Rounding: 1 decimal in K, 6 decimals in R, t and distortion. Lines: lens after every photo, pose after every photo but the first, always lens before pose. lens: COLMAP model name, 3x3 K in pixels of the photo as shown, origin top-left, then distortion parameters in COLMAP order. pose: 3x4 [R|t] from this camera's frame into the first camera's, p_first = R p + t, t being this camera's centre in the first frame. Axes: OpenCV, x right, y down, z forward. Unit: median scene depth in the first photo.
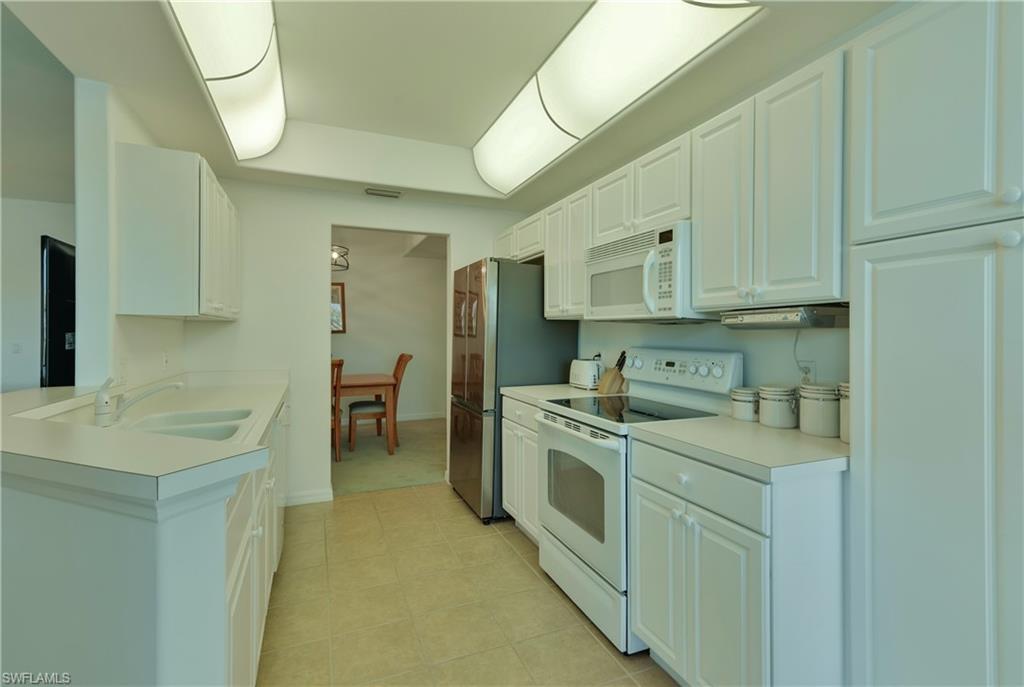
lens RADIAL K [[469.9, 0, 512.9], [0, 469.9, 338.5], [0, 0, 1]] dist [0.000259, -0.000240]
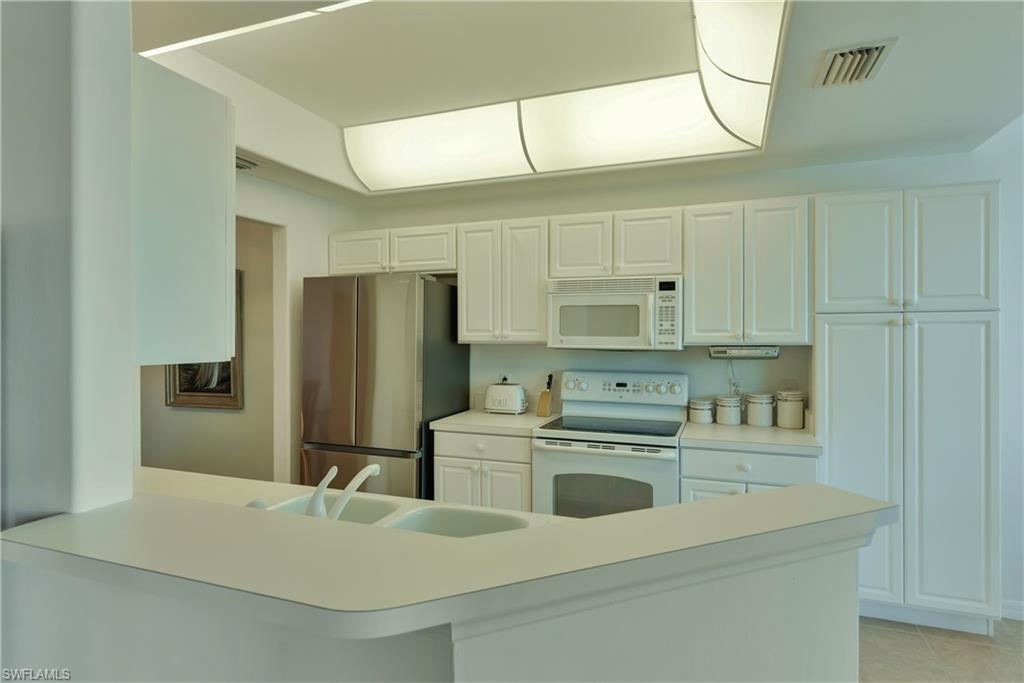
lens RADIAL K [[556.3, 0, 512.4], [0, 556.3, 337.4], [0, 0, 1]] dist [-0.001804, 0.000129]
pose [[0.694375, -0.006860, 0.719581, -1.026785], [0.011095, 0.999938, -0.001174, -0.079378], [-0.719528, 0.008799, 0.694408, 0.254901]]
